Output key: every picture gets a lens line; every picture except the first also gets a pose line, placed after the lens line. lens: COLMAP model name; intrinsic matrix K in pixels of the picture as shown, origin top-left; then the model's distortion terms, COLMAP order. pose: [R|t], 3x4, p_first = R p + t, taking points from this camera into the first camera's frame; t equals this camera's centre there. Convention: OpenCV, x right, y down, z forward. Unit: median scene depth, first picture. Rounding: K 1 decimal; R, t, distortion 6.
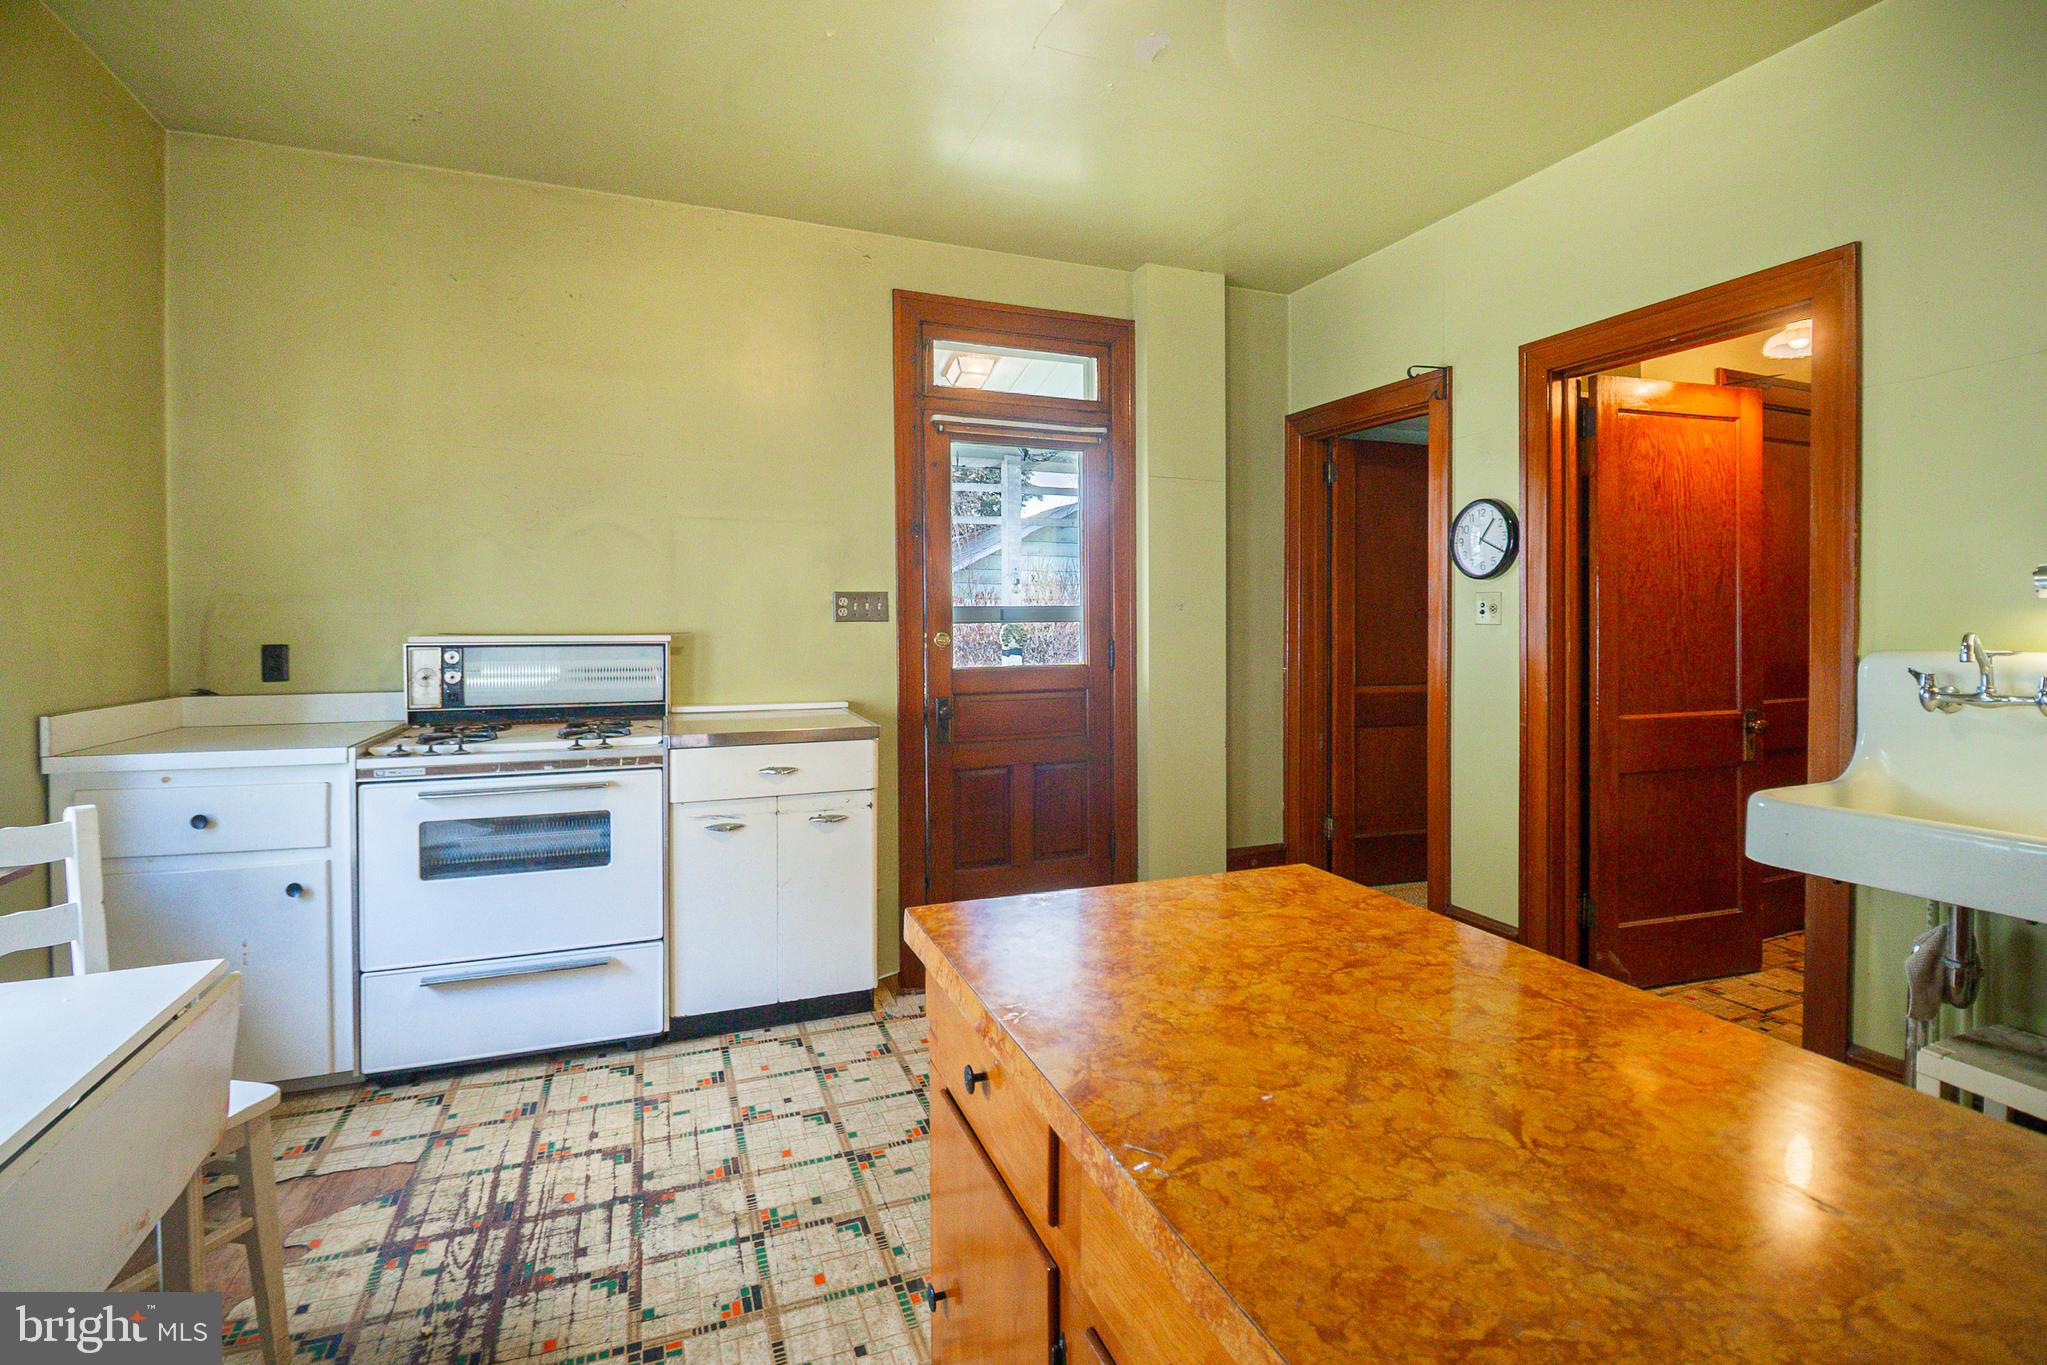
lens RADIAL K [[941.6, 0, 1024.0], [0, 941.6, 626.3], [0, 0, 1]] dist [-0.008903, -0.001193]
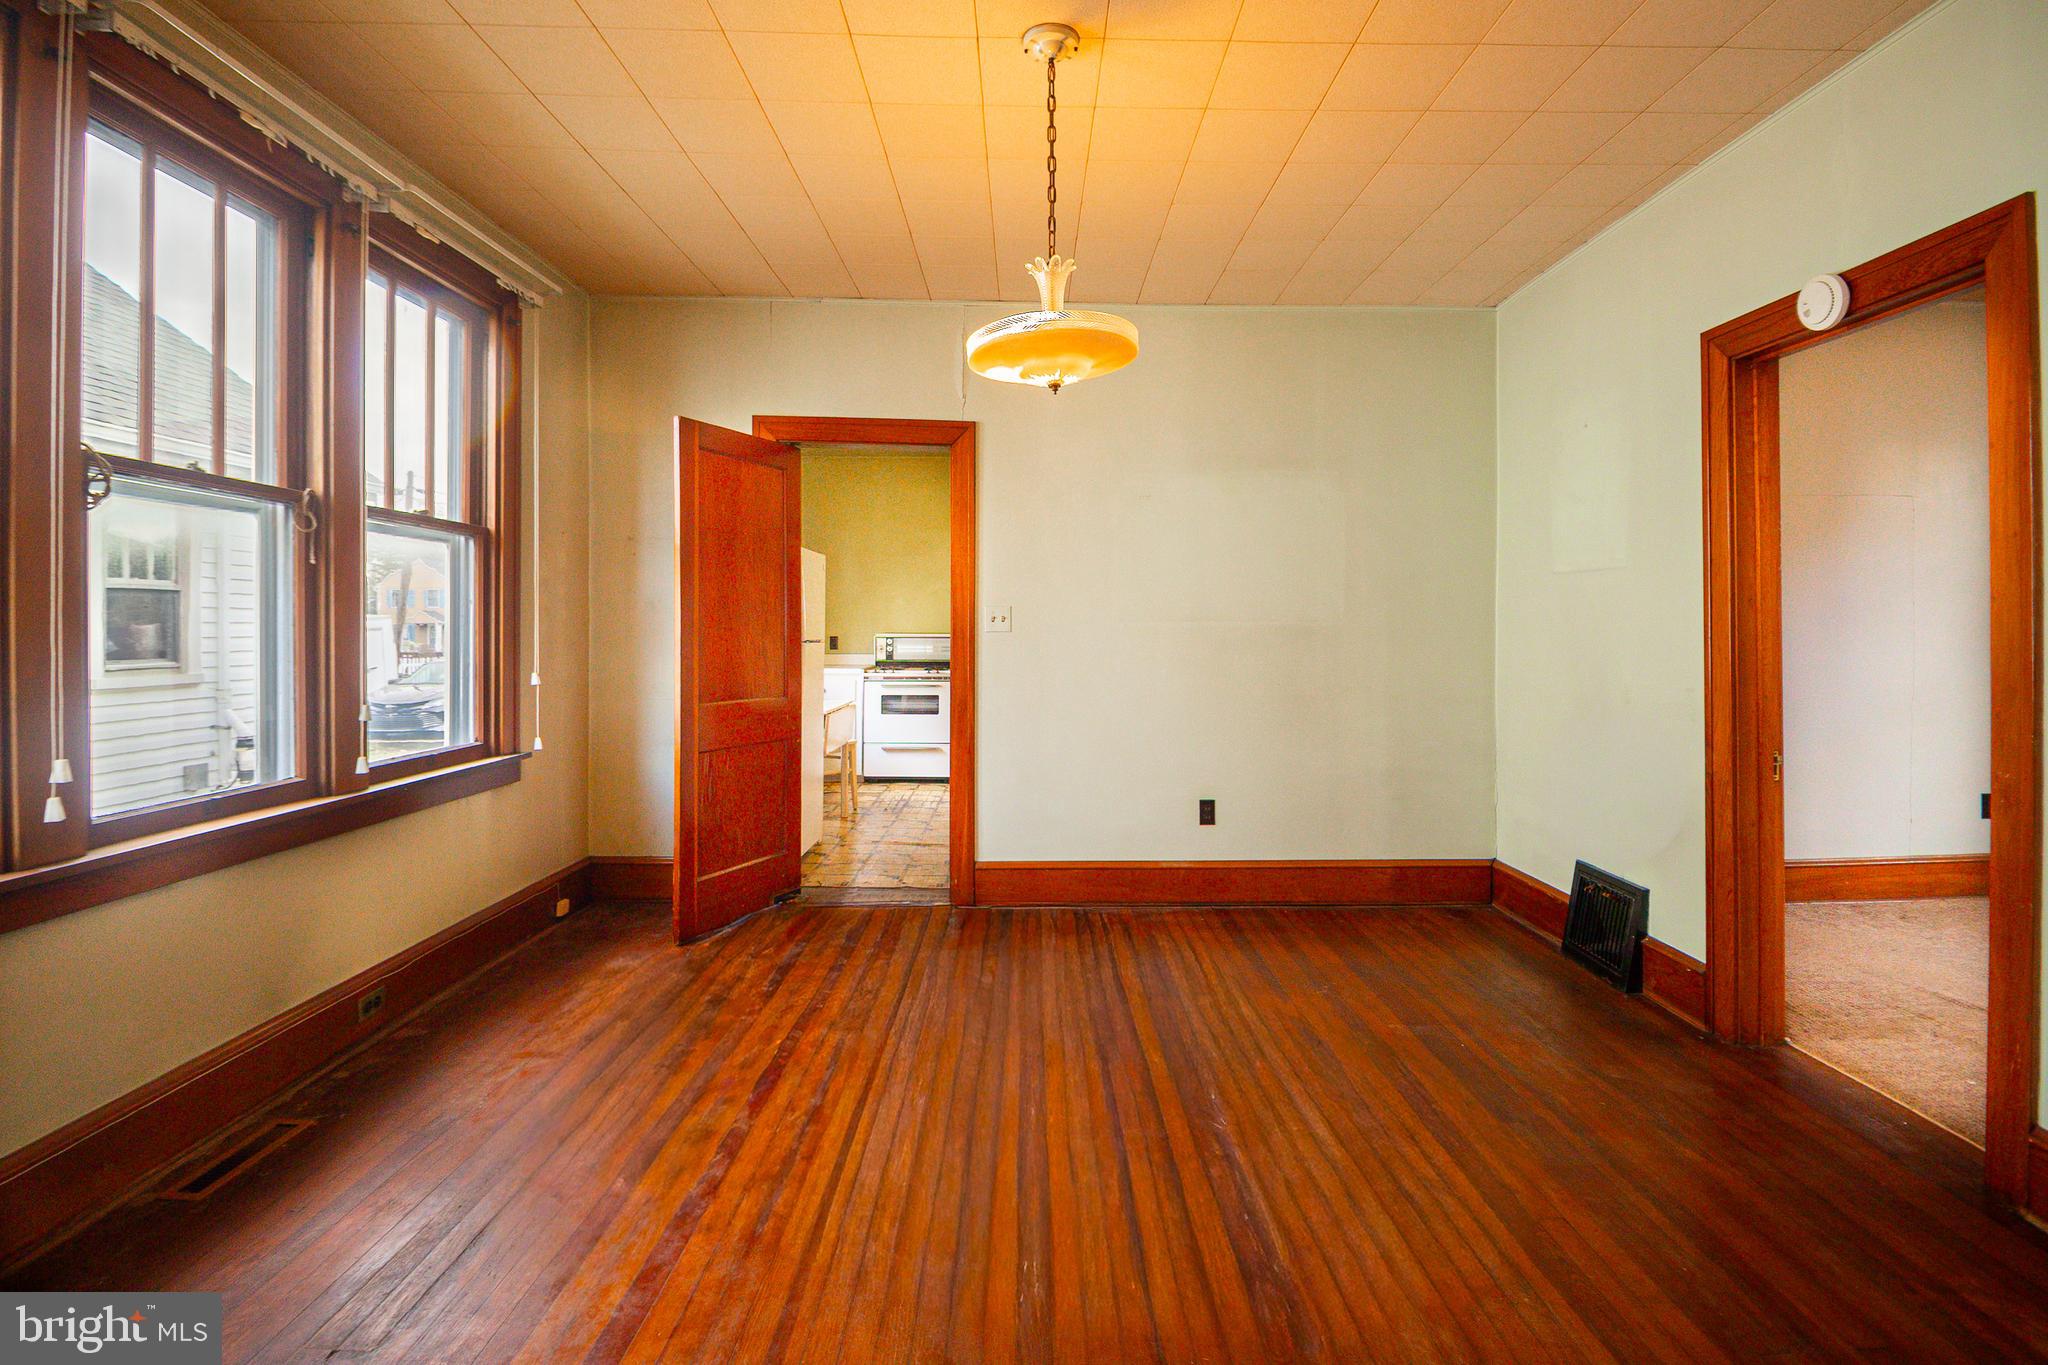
lens RADIAL K [[942.0, 0, 1021.7], [0, 942.0, 639.2], [0, 0, 1]] dist [-0.008903, -0.001193]
pose [[0.927907, 0.004762, -0.372780, 0.831821], [-0.005247, 0.999986, -0.000288, 0.026329], [0.372774, 0.002223, 0.927920, -1.514027]]
